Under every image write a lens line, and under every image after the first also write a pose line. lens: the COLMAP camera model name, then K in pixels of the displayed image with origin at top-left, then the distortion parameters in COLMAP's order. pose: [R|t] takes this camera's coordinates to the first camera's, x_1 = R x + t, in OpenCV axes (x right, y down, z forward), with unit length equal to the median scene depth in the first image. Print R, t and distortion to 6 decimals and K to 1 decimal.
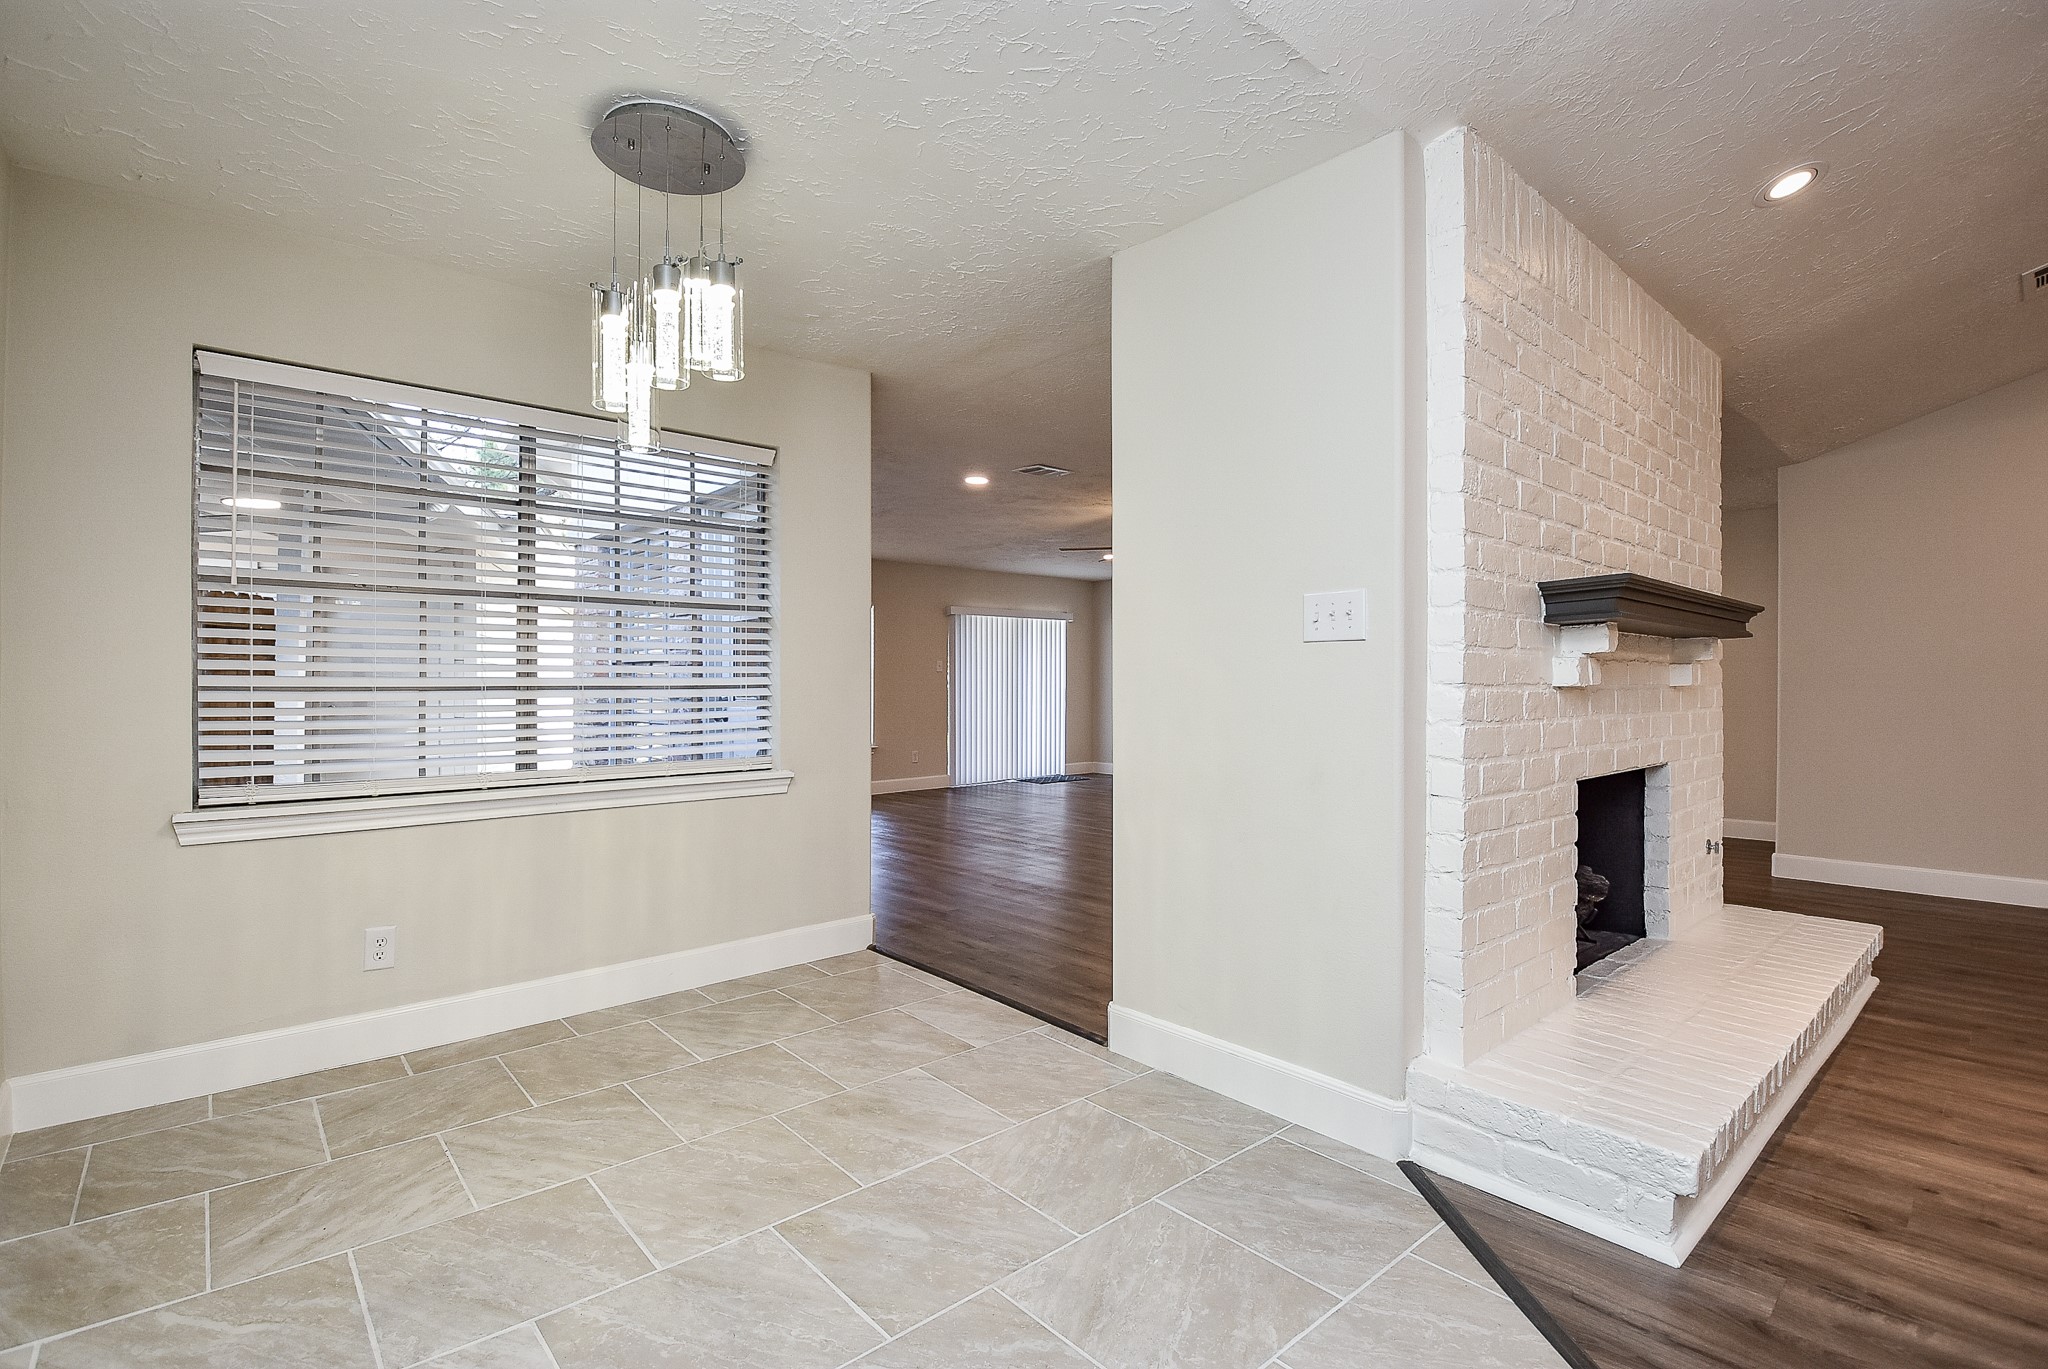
lens RADIAL K [[938.5, 0, 1015.7], [0, 938.5, 687.9], [0, 0, 1]] dist [-0.000998, -0.010638]
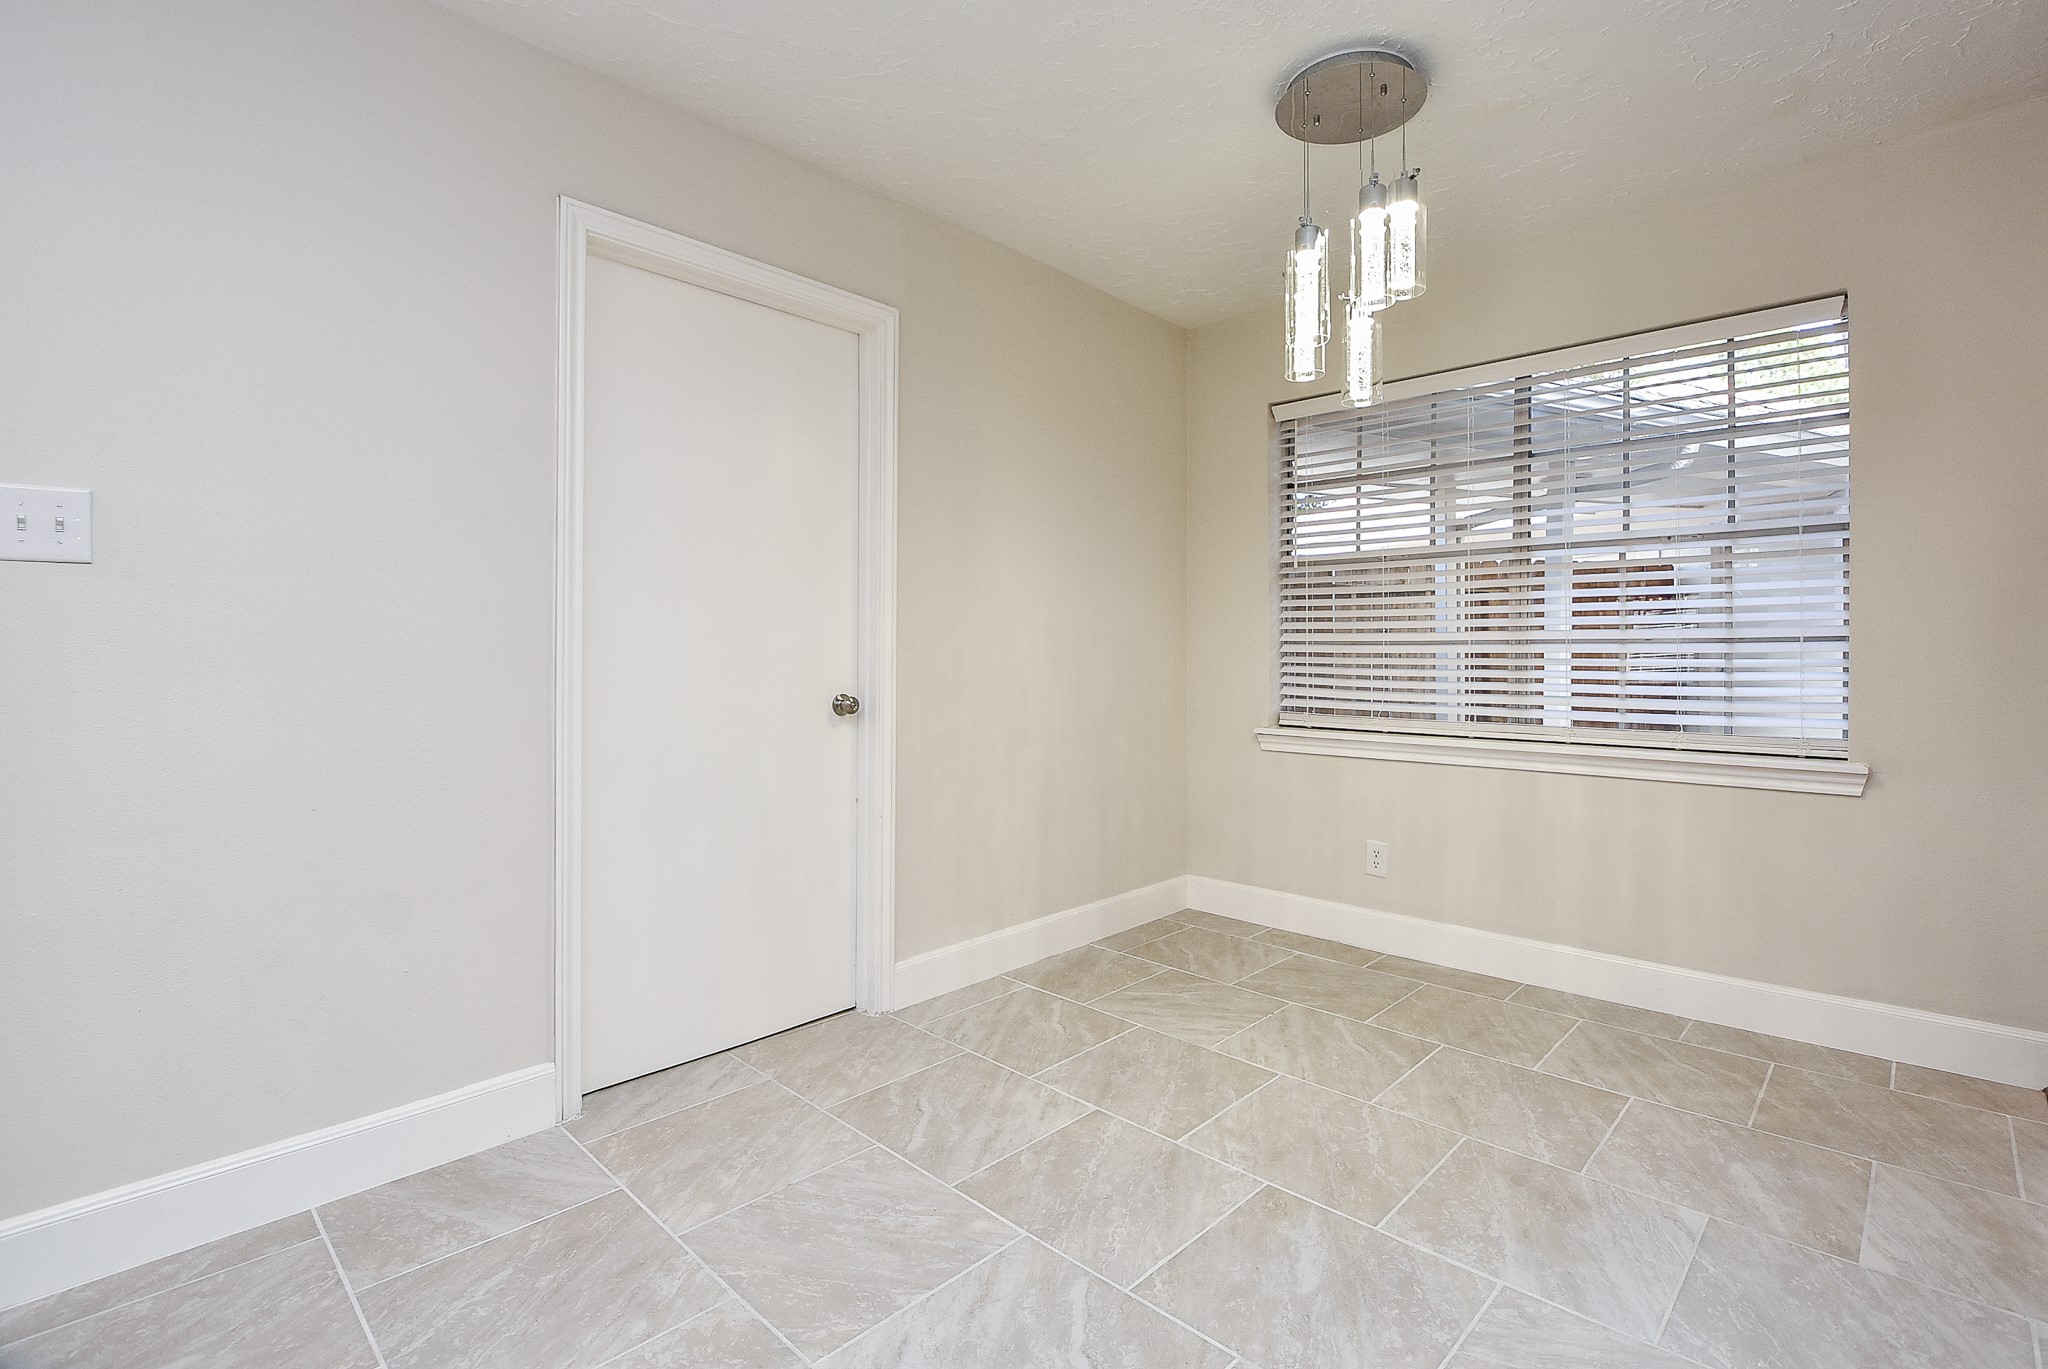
lens RADIAL K [[938.5, 0, 1029.8], [0, 938.5, 650.0], [0, 0, 1]] dist [-0.000998, -0.010638]
pose [[0.092273, 0.008136, -0.995700, 0.508921], [0.003233, 0.999959, 0.008471, -0.001482], [0.995728, -0.004001, 0.092243, 0.475902]]
